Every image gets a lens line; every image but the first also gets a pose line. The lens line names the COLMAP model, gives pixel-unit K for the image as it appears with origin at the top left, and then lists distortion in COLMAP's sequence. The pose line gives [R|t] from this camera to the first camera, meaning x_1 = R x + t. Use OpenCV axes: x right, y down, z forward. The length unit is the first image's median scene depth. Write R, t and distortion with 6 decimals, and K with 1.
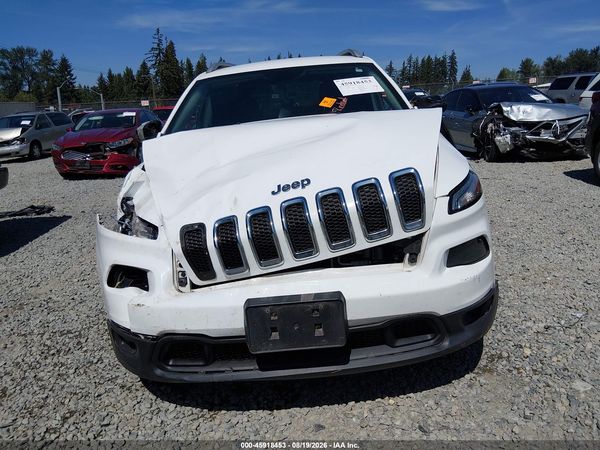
lens RADIAL K [[450.7, 0, 300.0], [0, 450.7, 225.0], [0, 0, 1]] dist [0.084988, -0.140836]
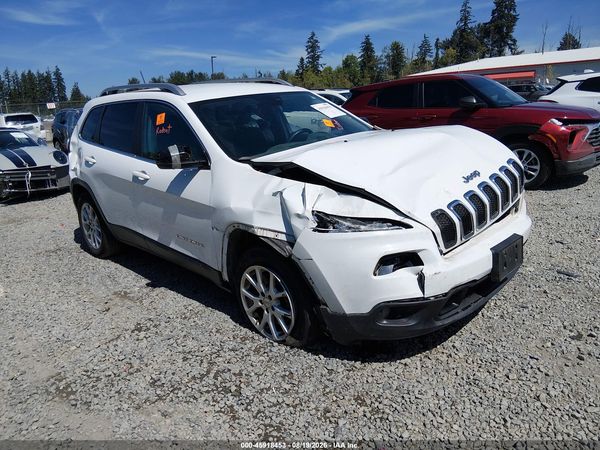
lens RADIAL K [[451.3, 0, 298.5], [0, 451.3, 222.6], [0, 0, 1]] dist [0.088104, -0.148789]
pose [[0.716245, -0.167506, 0.677447, -1.507178], [0.194965, 0.980141, 0.036220, -0.100836], [-0.670061, 0.106136, 0.734679, 0.262390]]
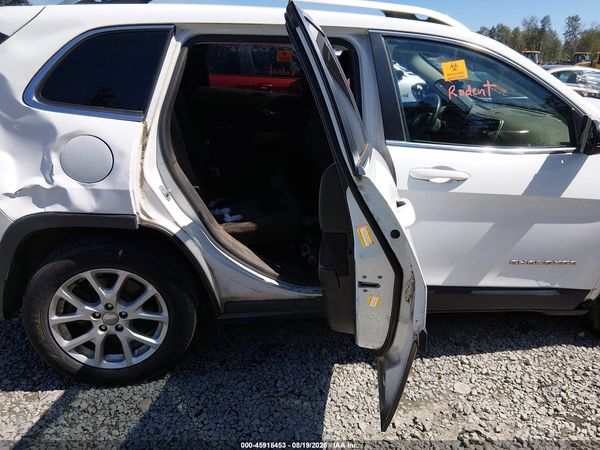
lens RADIAL K [[451.3, 0, 298.5], [0, 451.3, 222.6], [0, 0, 1]] dist [0.088104, -0.148789]
pose [[-0.133050, -0.278400, 0.951205, -1.633468], [0.234587, 0.923621, 0.303140, -0.684326], [-0.962947, 0.263473, -0.057579, 2.653867]]
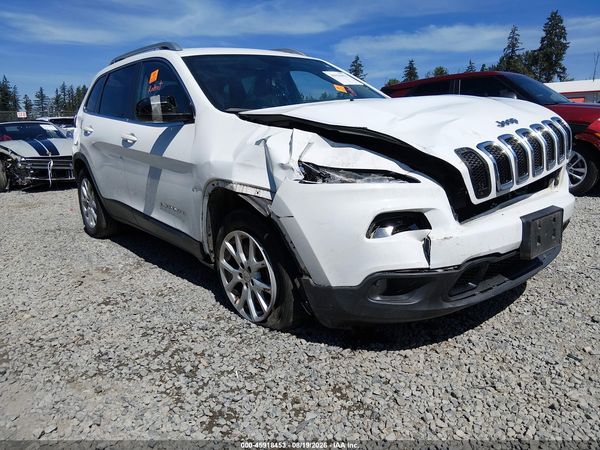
lens RADIAL K [[450.7, 0, 300.0], [0, 450.7, 225.0], [0, 0, 1]] dist [0.084988, -0.140836]
pose [[0.771867, -0.103467, 0.627309, -1.255520], [0.144913, 0.989329, -0.015130, 0.108067], [-0.619049, 0.102583, 0.778624, 0.377463]]
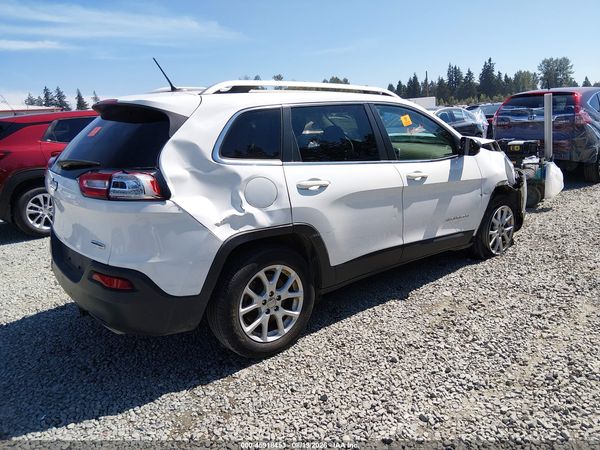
lens RADIAL K [[451.3, 0, 298.5], [0, 451.3, 222.6], [0, 0, 1]] dist [0.088104, -0.148789]
pose [[-0.619921, -0.091451, 0.779317, -1.850700], [0.276748, 0.903878, 0.326213, -0.990228], [-0.734240, 0.417900, -0.535024, 3.781027]]
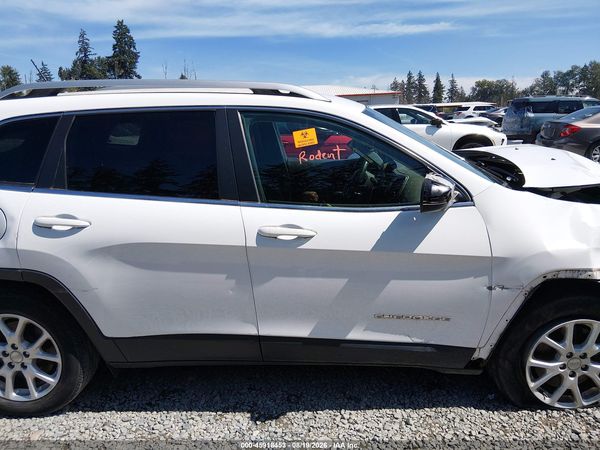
lens RADIAL K [[451.3, 0, 298.5], [0, 451.3, 222.6], [0, 0, 1]] dist [0.088104, -0.148789]
pose [[0.046091, -0.176935, 0.983143, -1.759621], [0.281950, 0.946477, 0.157118, -0.578445], [-0.958321, 0.269955, 0.093511, 2.077631]]
